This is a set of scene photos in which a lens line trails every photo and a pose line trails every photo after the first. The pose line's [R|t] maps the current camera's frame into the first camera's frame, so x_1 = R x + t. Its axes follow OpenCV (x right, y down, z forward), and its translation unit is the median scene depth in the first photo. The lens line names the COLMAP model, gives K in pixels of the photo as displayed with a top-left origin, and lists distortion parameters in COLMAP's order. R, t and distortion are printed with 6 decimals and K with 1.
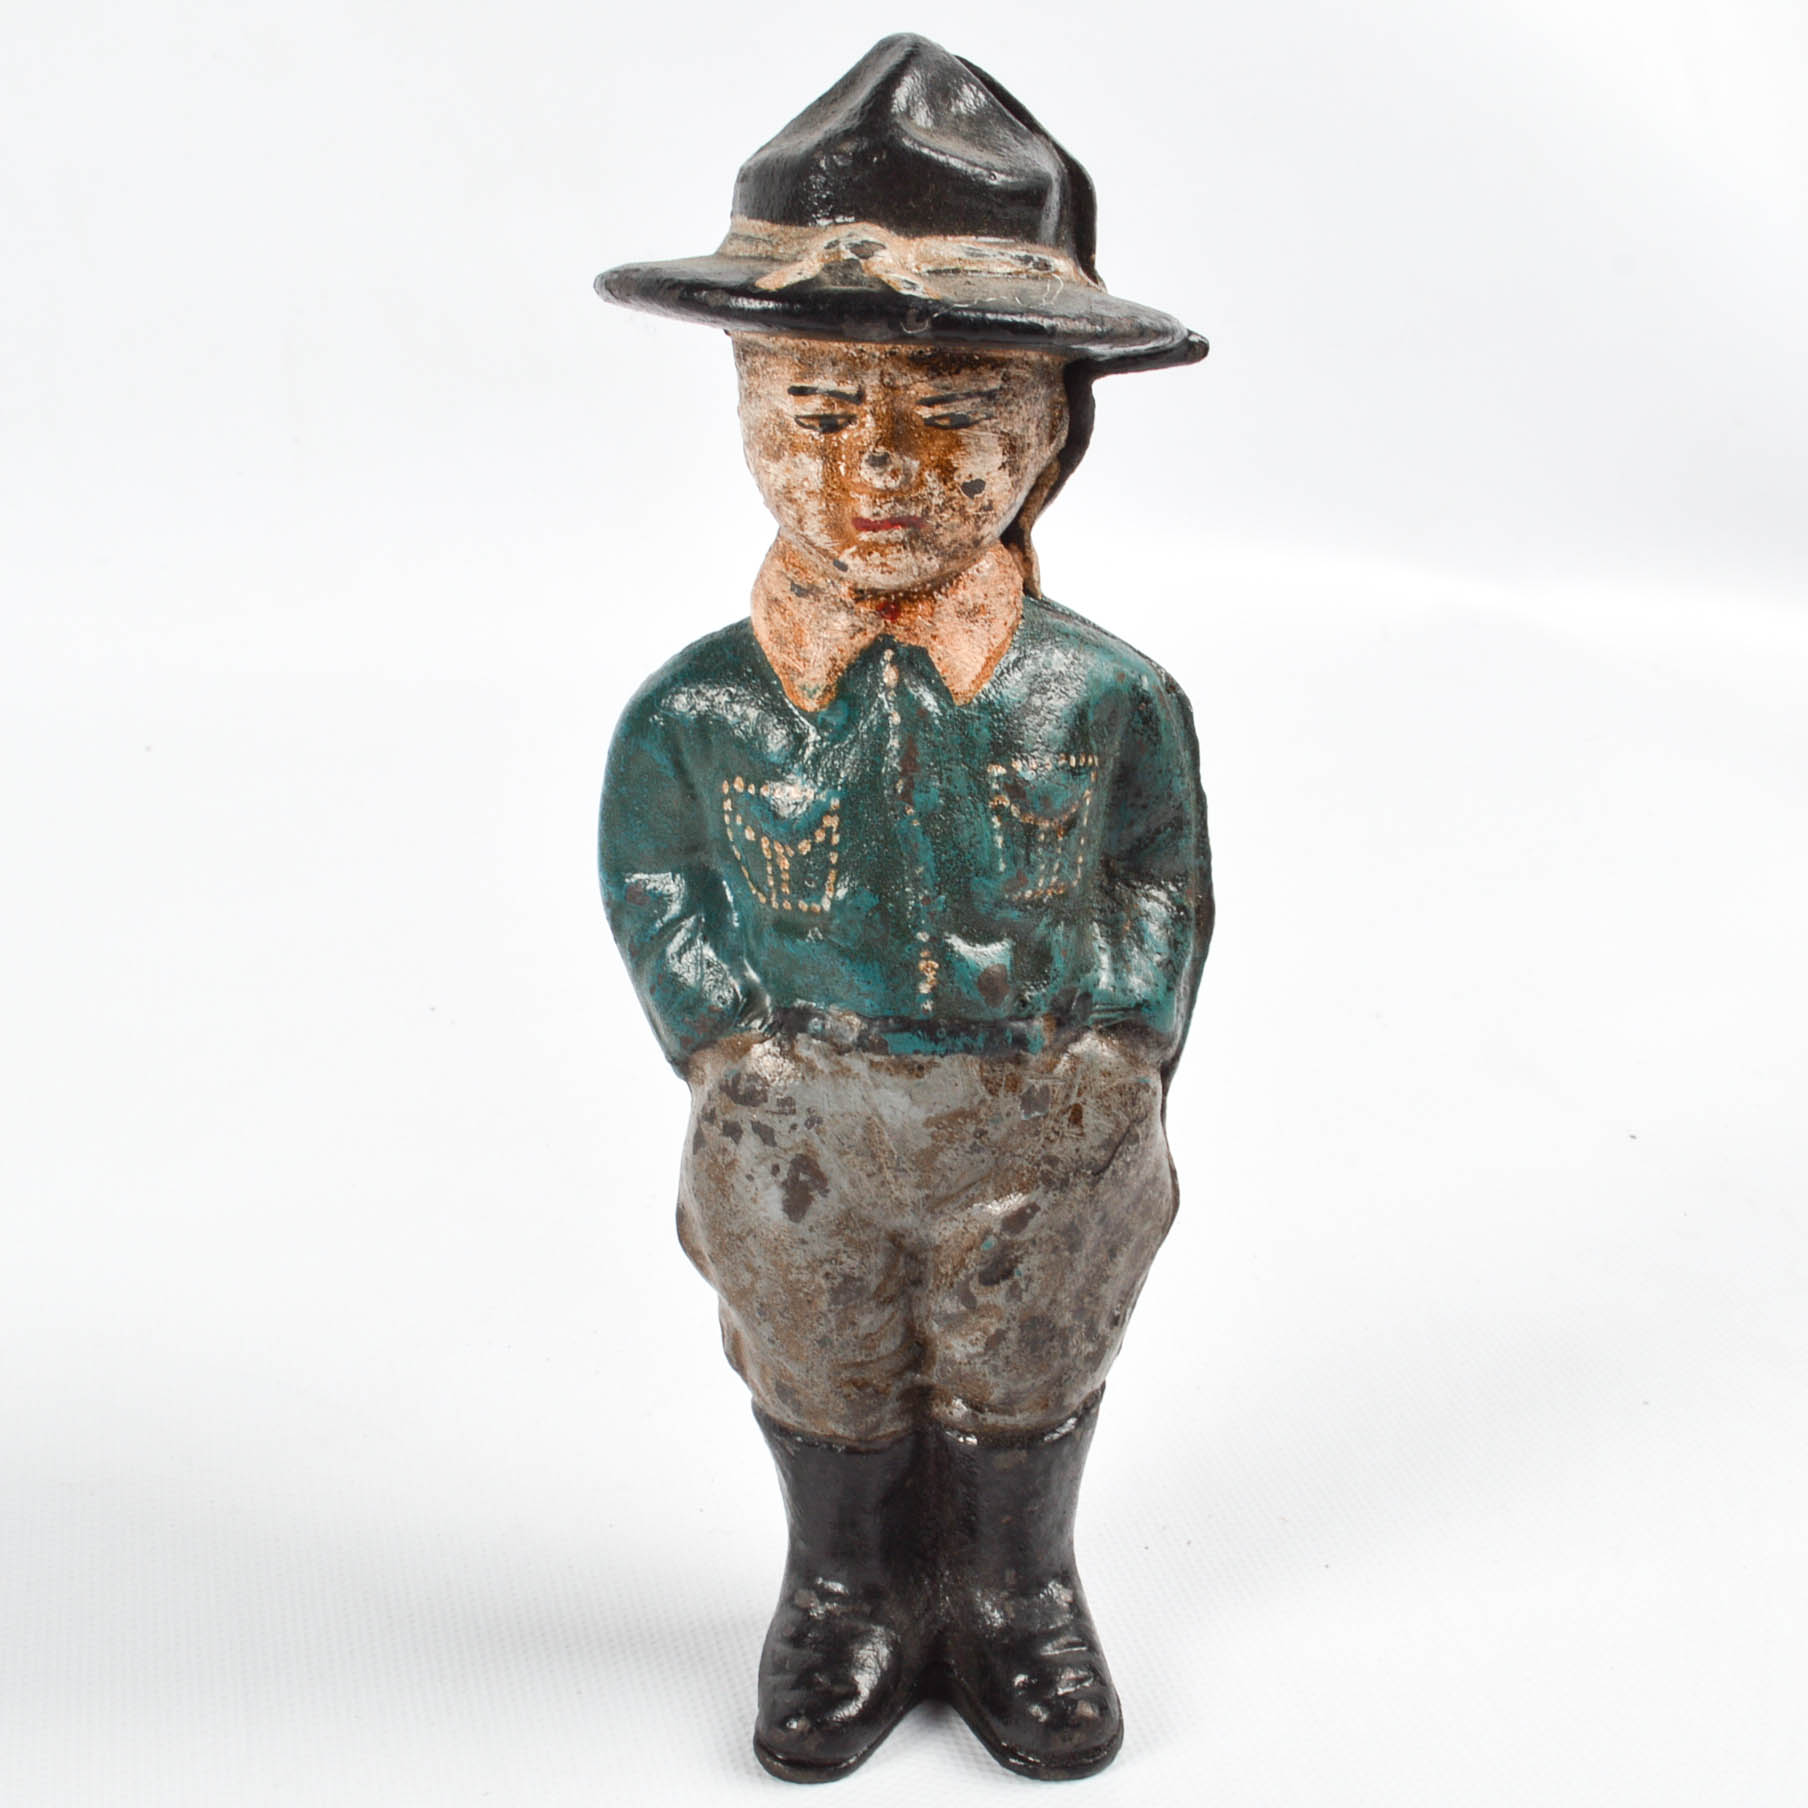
lens RADIAL K [[2975.0, 0, 904.0], [0, 2975.0, 904.0], [0, 0, 1]] dist [-0.053438, -0.057698]
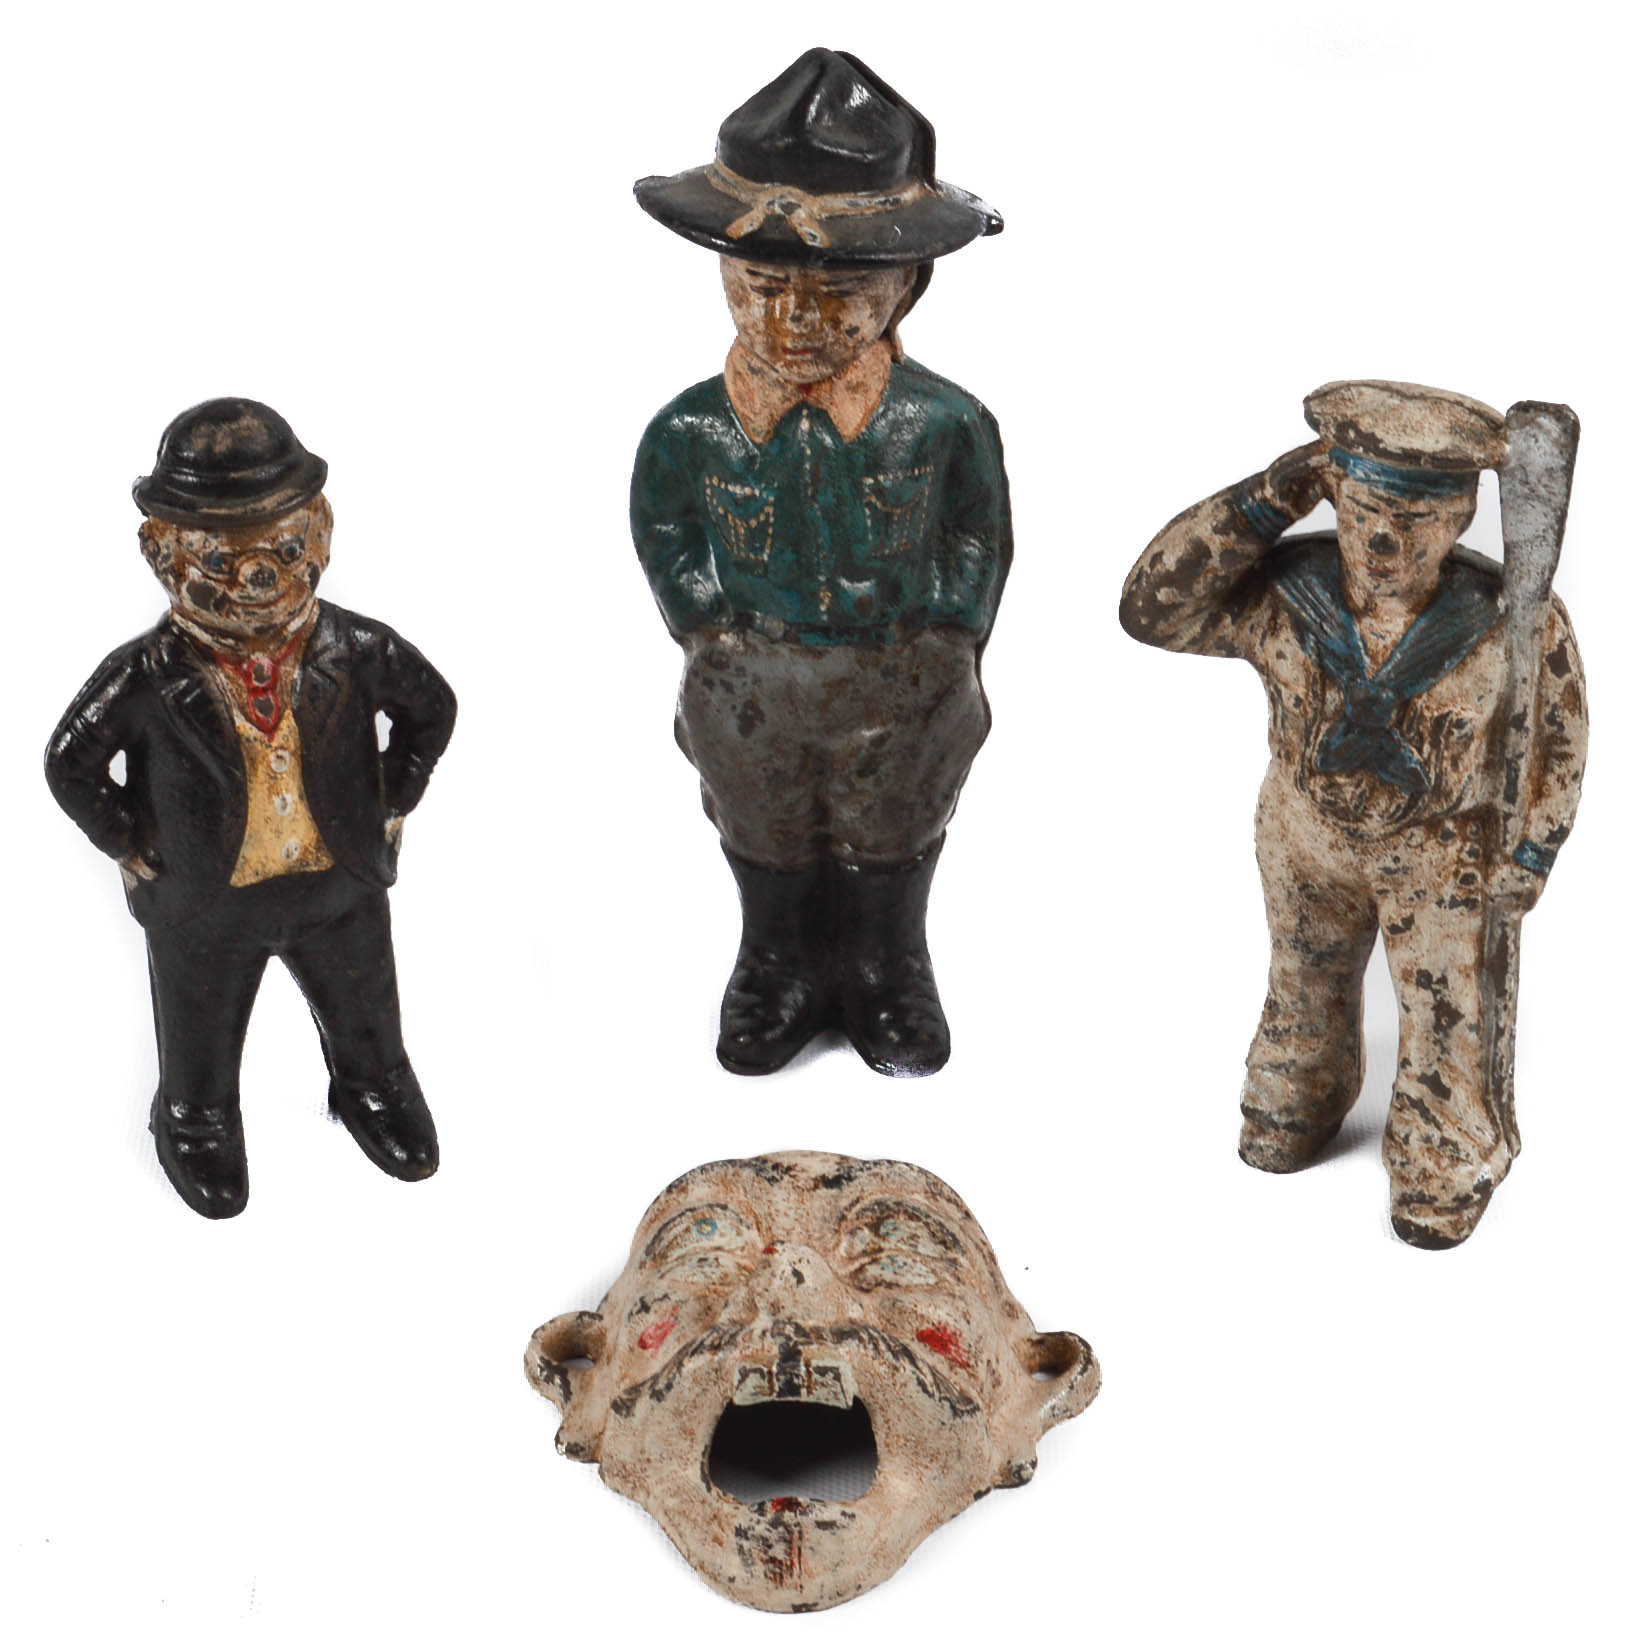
lens RADIAL K [[3689.4, 0, 822.0], [0, 3689.4, 822.0], [0, 0, 1]] dist [0.034948, 0.073946]
pose [[0.998963, 0.029571, -0.034608, 0.081426], [-0.022712, 0.982658, 0.184033, -0.234325], [0.039450, -0.183056, 0.982311, -1.062962]]
